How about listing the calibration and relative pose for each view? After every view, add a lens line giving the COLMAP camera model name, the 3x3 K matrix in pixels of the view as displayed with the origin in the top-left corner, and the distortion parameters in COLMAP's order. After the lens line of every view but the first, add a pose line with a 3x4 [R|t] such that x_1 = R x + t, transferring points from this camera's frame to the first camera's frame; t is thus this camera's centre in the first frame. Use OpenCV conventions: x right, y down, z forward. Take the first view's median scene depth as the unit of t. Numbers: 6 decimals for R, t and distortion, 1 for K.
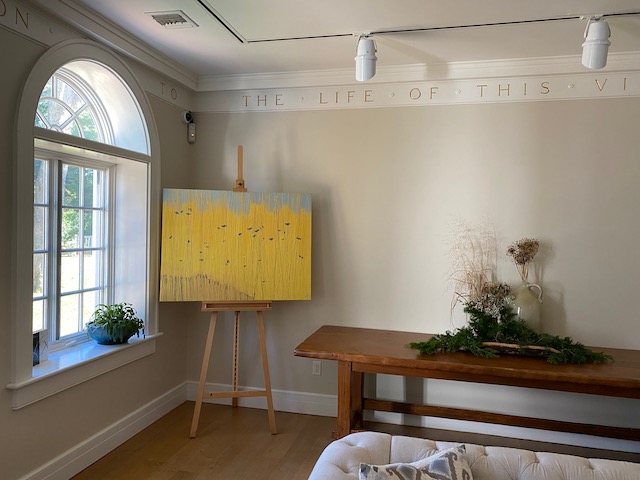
lens RADIAL K [[502.2, 0, 320.0], [0, 502.2, 240.0], [0, 0, 1]] dist [0.037972, -0.006848]
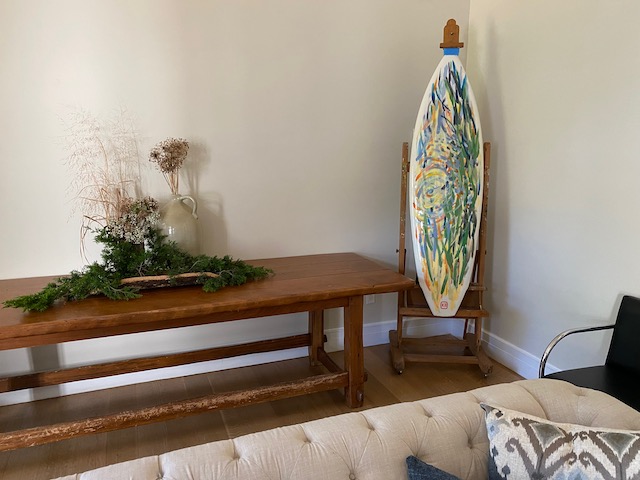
lens RADIAL K [[502.2, 0, 320.0], [0, 502.2, 240.0], [0, 0, 1]] dist [0.037972, -0.006848]
pose [[0.825919, -0.127715, 0.549132, 0.145075], [0.034973, 0.983734, 0.176193, 0.021770], [-0.562703, -0.126316, 0.816951, 0.210246]]
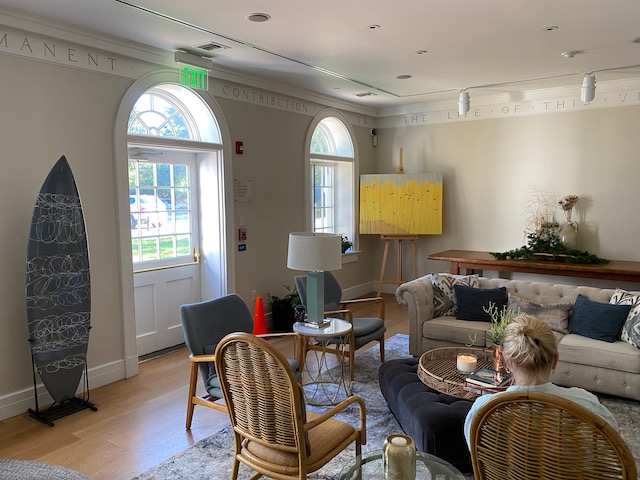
lens RADIAL K [[507.8, 0, 320.0], [0, 507.8, 240.0], [0, 0, 1]] dist [0.056678, -0.003020]
pose [[0.934746, 0.002331, -0.355309, 0.233084], [0.019304, 0.998168, 0.057333, 0.031612], [0.354792, -0.060451, 0.932989, -0.876603]]
